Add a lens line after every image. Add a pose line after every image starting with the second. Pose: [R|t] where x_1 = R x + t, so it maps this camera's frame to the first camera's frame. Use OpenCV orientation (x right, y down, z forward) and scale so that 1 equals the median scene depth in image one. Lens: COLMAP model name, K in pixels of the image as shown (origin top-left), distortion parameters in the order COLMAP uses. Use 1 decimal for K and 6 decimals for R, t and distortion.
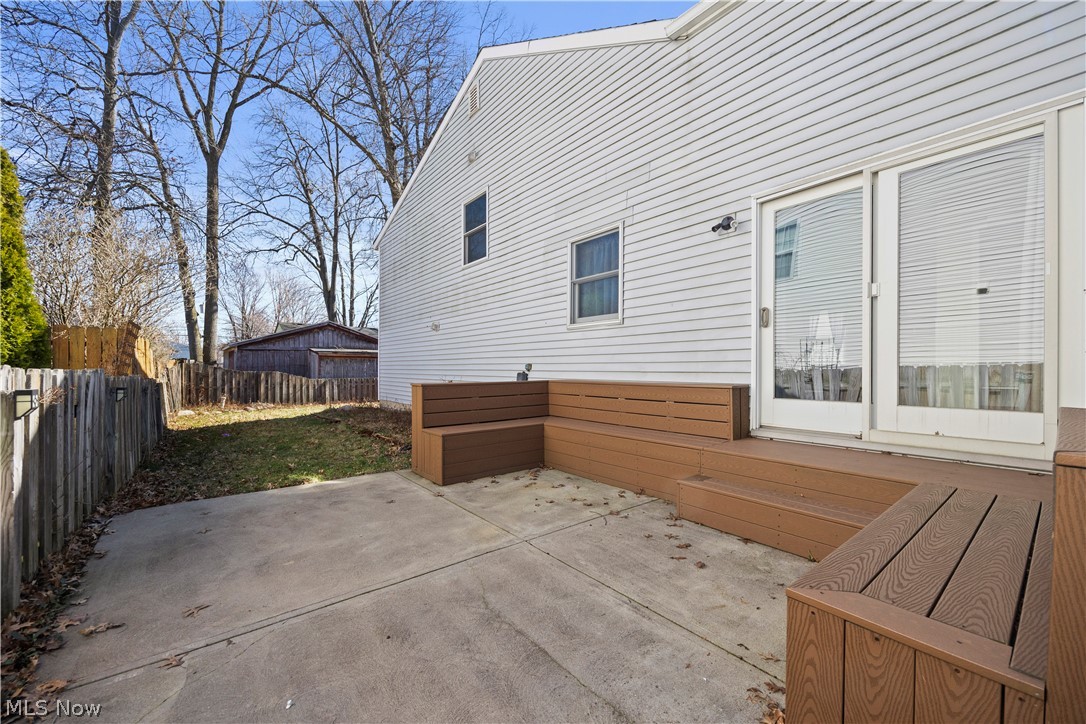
lens RADIAL K [[442.9, 0, 542.3], [0, 442.9, 365.9], [0, 0, 1]] dist [0.004839, 0.000036]
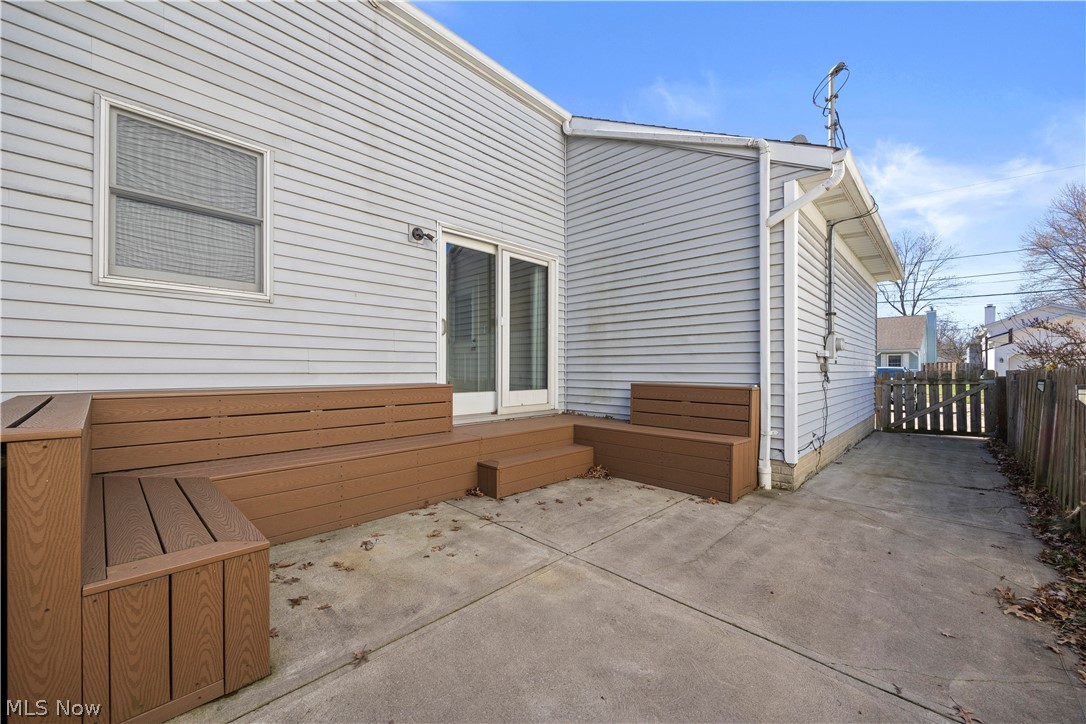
lens RADIAL K [[442.9, 0, 542.3], [0, 442.9, 365.9], [0, 0, 1]] dist [0.004839, 0.000036]
pose [[-0.177677, 0.003216, 0.984084, -0.824773], [-0.012958, 0.999900, -0.005608, 0.000118], [-0.984003, -0.013749, -0.177618, 1.058657]]
